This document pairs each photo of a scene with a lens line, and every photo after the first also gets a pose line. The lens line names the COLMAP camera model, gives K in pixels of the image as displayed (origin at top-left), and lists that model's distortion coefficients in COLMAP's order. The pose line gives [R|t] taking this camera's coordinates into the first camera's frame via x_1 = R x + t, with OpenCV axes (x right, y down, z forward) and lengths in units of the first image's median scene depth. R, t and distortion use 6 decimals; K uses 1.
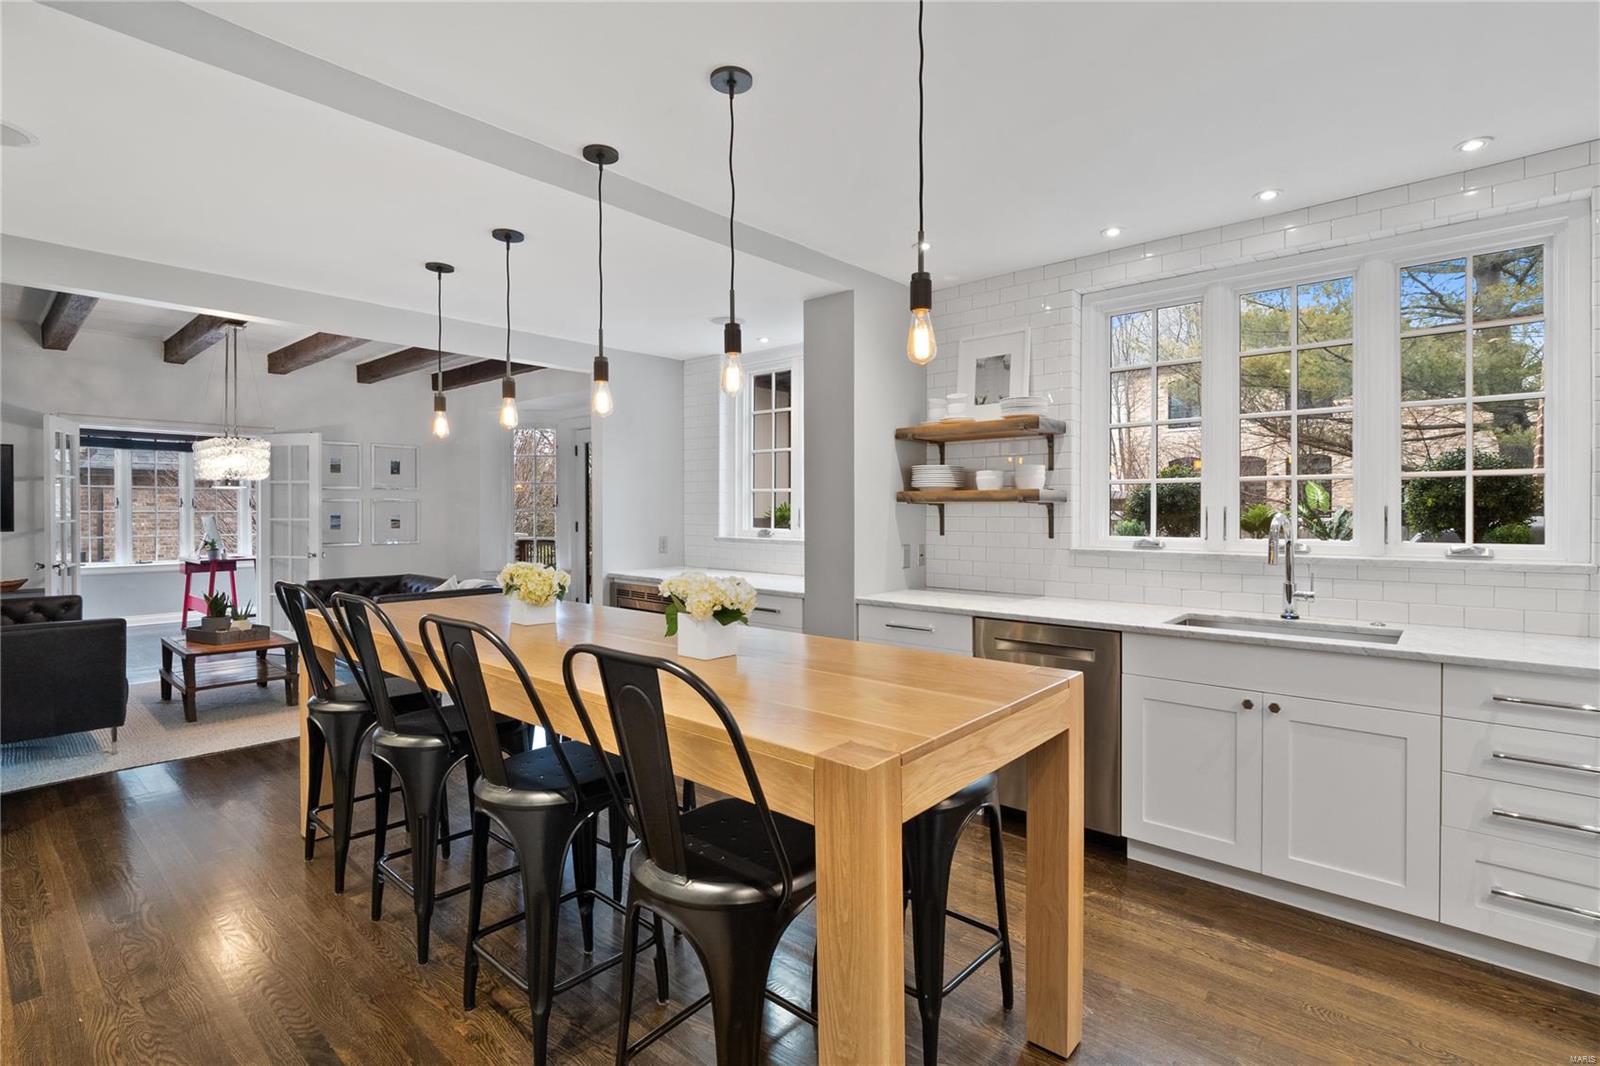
lens RADIAL K [[750.4, 0, 784.8], [0, 750.4, 507.3], [0, 0, 1]] dist [-0.003395, -0.000547]
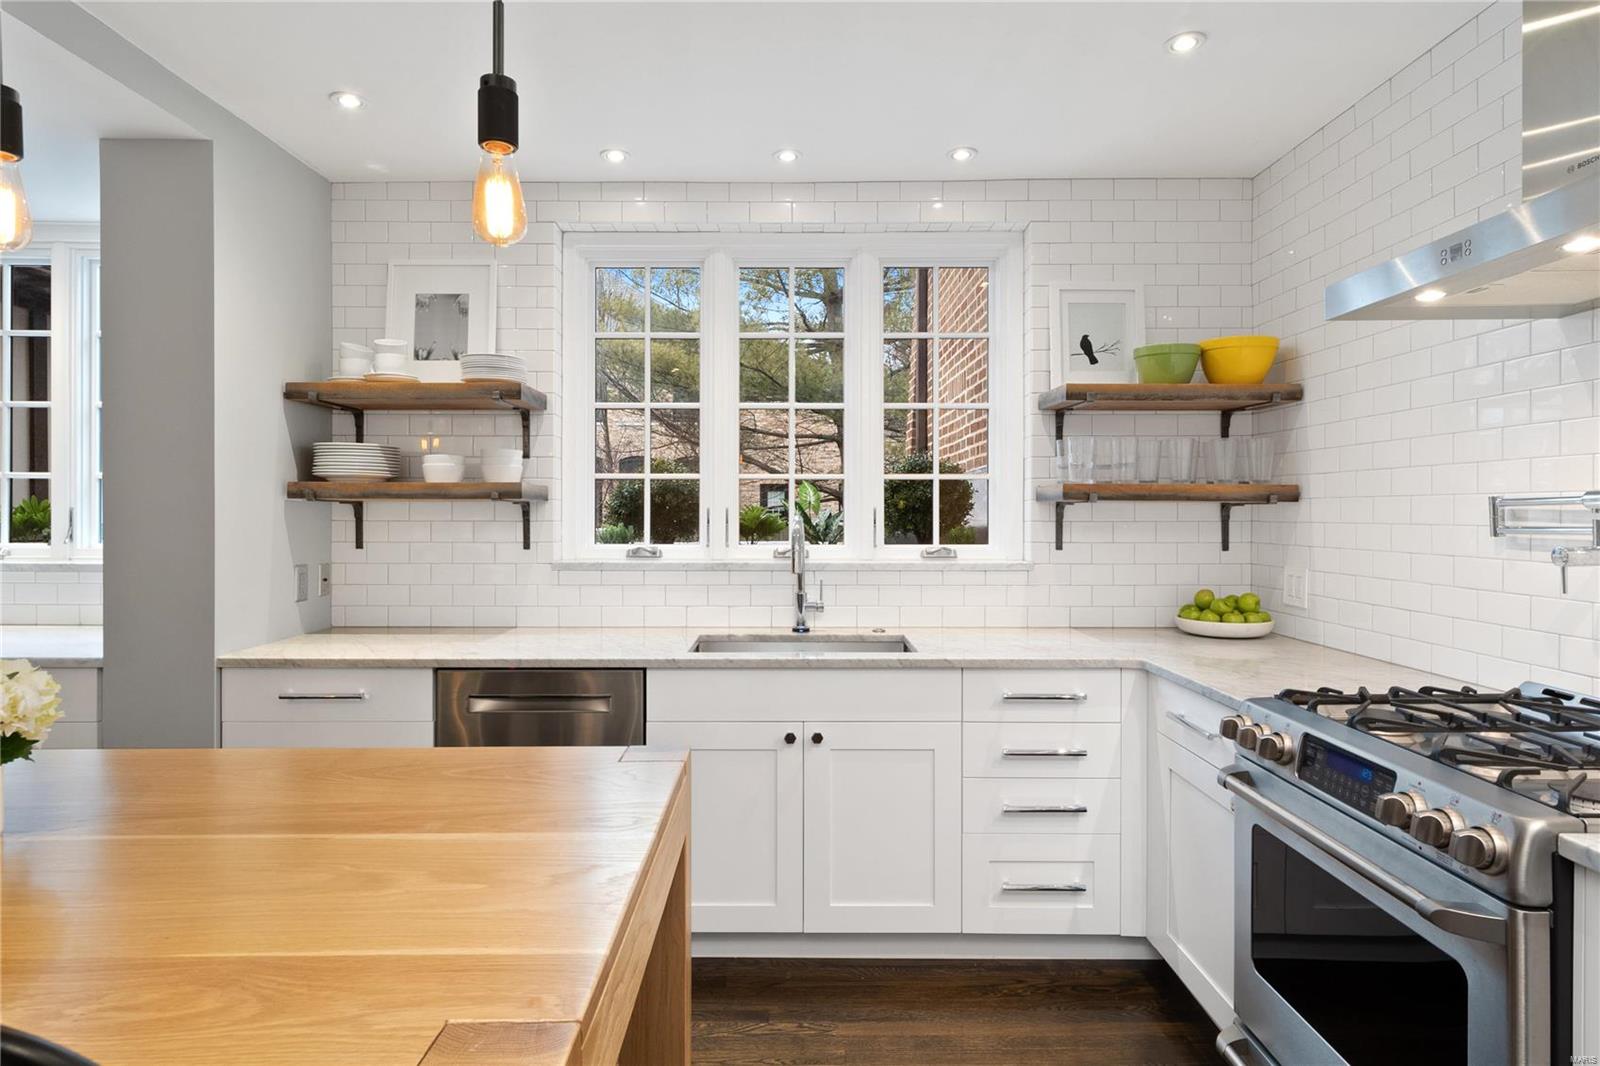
lens RADIAL K [[897.3, 0, 805.5], [0, 897.3, 511.6], [0, 0, 1]] dist [0.008712, -0.001548]
pose [[0.741982, 0.001780, 0.670418, -0.039747], [-0.004513, 0.999987, 0.002340, 0.000737], [-0.670405, -0.004762, 0.741980, 0.156350]]
